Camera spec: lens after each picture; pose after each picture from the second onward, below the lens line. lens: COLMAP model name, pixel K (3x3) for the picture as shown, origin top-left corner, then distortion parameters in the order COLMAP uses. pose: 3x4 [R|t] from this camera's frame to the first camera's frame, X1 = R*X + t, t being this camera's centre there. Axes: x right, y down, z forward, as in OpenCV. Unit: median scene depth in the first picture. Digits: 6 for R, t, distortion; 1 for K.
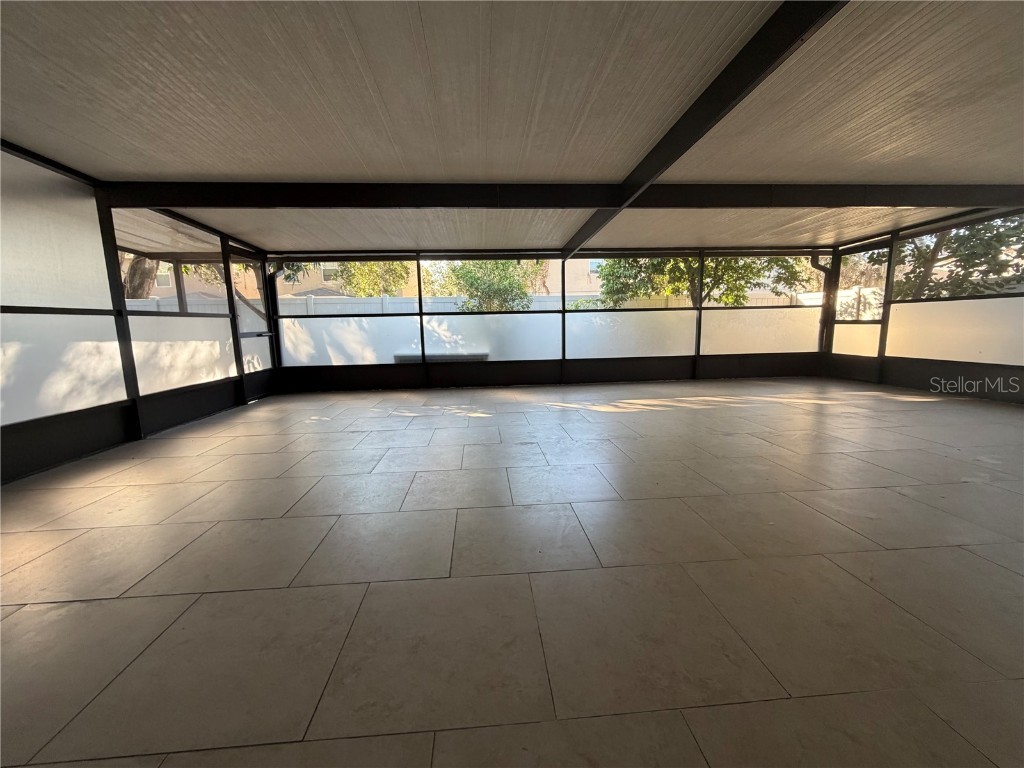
lens RADIAL K [[407.4, 0, 512.0], [0, 407.4, 384.0], [0, 0, 1]] dist [-0.000250, 0.000217]
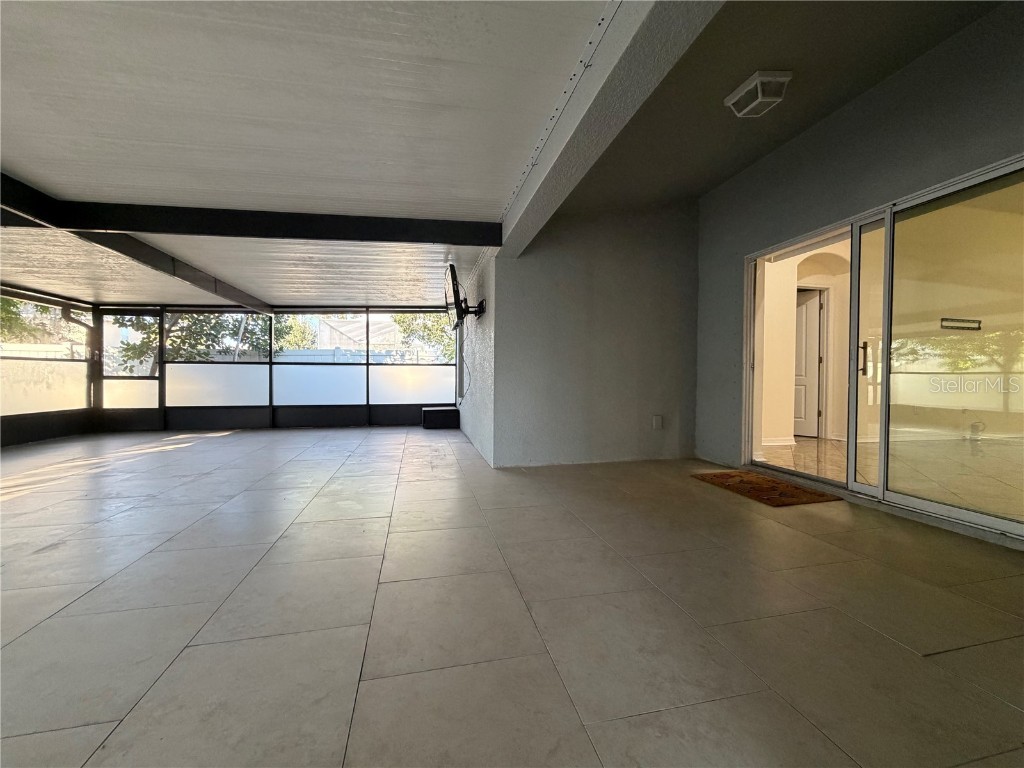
lens RADIAL K [[407.4, 0, 512.0], [0, 407.4, 384.0], [0, 0, 1]] dist [-0.000250, 0.000217]
pose [[-0.166828, 0.006073, 0.985967, -0.428400], [0.135743, 0.990600, 0.016867, -0.016471], [-0.976597, 0.136653, -0.166085, 0.193444]]
